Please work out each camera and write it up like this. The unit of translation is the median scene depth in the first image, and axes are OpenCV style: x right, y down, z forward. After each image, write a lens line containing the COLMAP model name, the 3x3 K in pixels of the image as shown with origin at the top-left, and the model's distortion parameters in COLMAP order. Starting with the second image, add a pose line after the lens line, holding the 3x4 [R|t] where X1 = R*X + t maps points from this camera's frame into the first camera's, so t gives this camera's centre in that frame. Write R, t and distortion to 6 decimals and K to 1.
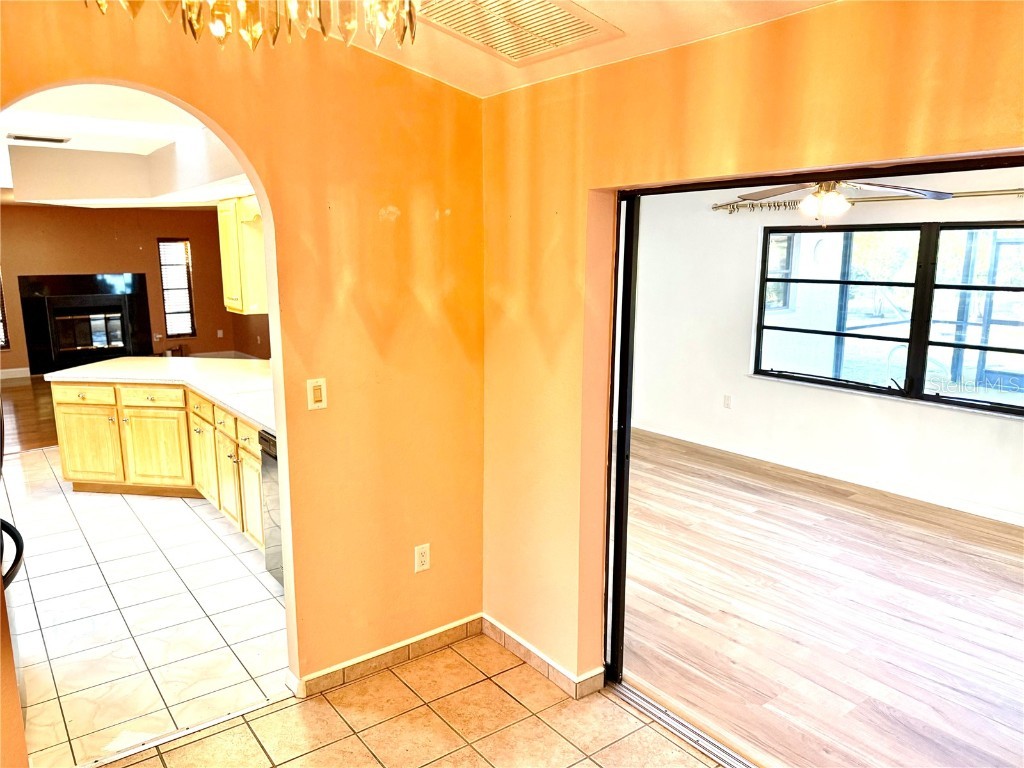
lens RADIAL K [[735.0, 0, 511.1], [0, 735.0, 387.9], [0, 0, 1]] dist [0.000361, 0.002585]
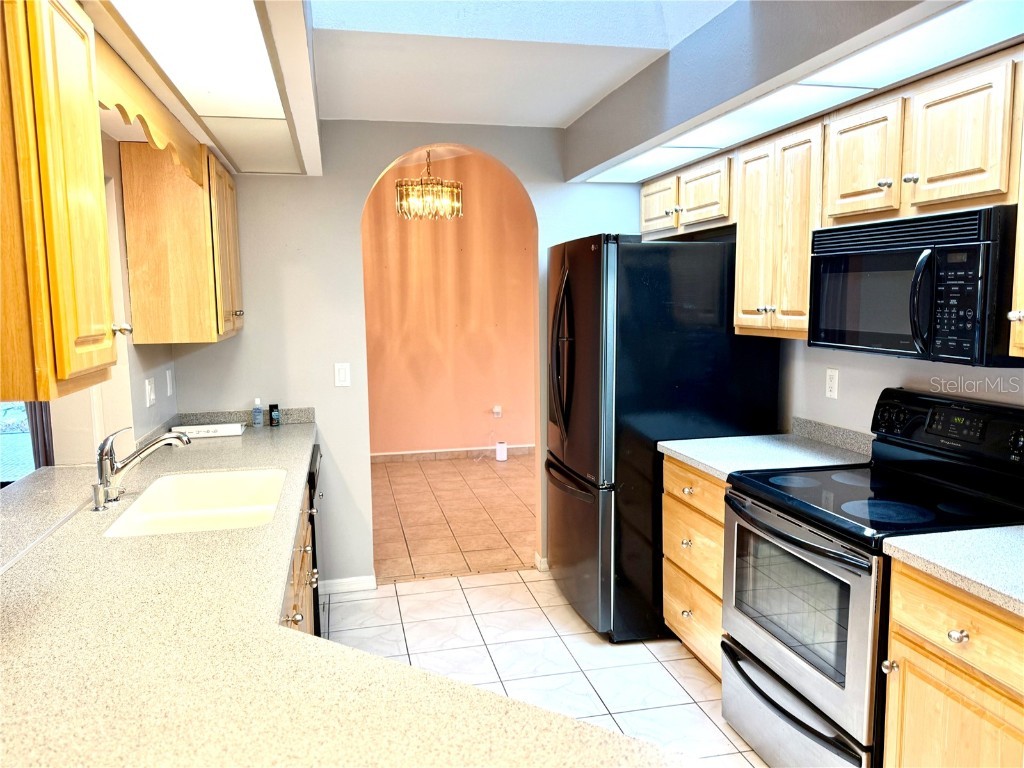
lens RADIAL K [[766.9, 0, 514.7], [0, 766.9, 388.2], [0, 0, 1]] dist [-0.032131, -0.001617]
pose [[-0.911448, -0.041665, 0.409299, -0.612397], [0.083159, 0.955666, 0.282467, -0.158762], [-0.402922, 0.291491, -0.867575, 1.138914]]
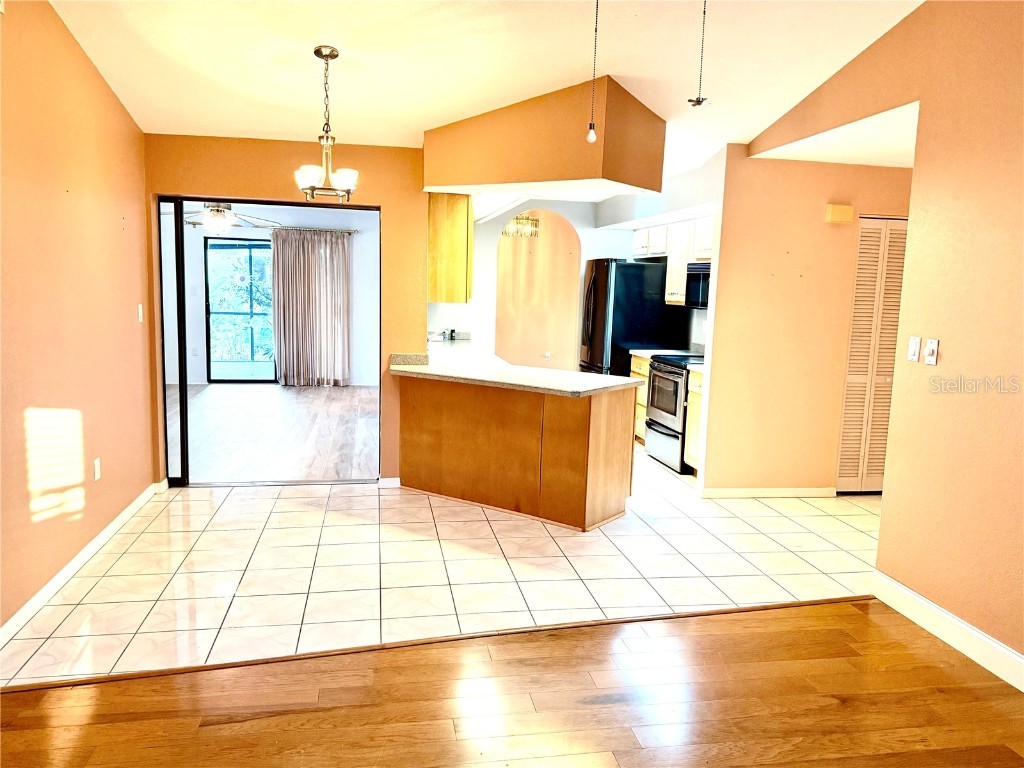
lens RADIAL K [[766.9, 0, 514.7], [0, 766.9, 388.2], [0, 0, 1]] dist [-0.032131, -0.001617]
pose [[-0.892057, -0.090662, 0.442735, -0.909072], [0.050645, 0.953444, 0.297287, -0.296851], [-0.449075, 0.287619, -0.845935, 1.879580]]
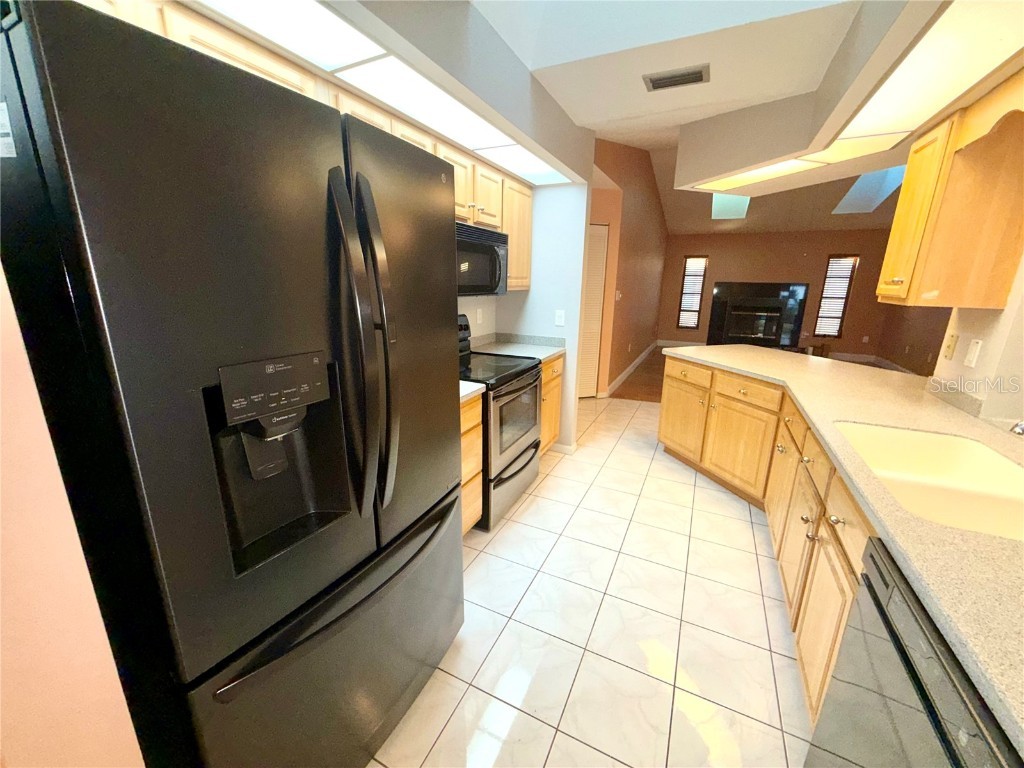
lens RADIAL K [[411.6, 0, 507.6], [0, 411.6, 384.5], [0, 0, 1]] dist [-0.000424, -0.000042]
pose [[0.449801, 0.233883, -0.861961, -0.179800], [-0.182374, 0.968821, 0.167709, -0.026424], [0.874310, 0.081764, 0.478431, 0.488626]]
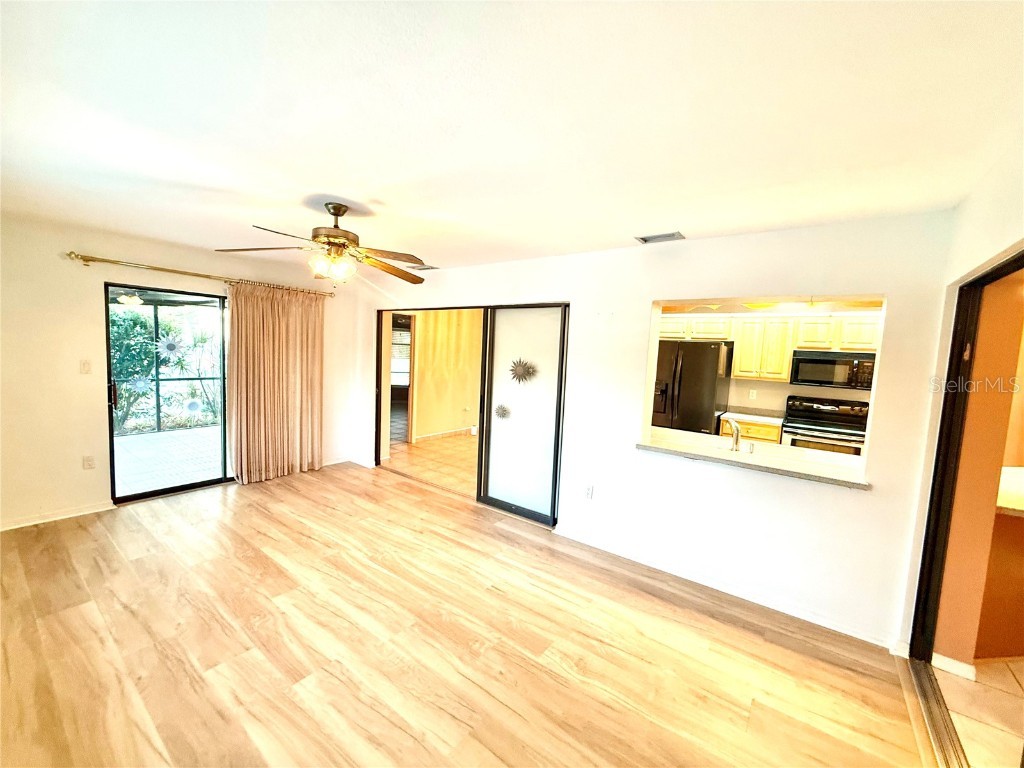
lens RADIAL K [[411.6, 0, 507.6], [0, 411.6, 384.5], [0, 0, 1]] dist [-0.000424, -0.000042]
pose [[-0.963506, -0.022608, -0.266730, 0.254045], [-0.095744, 0.959617, 0.264516, -0.206753], [0.249978, 0.280400, -0.926761, 1.302516]]
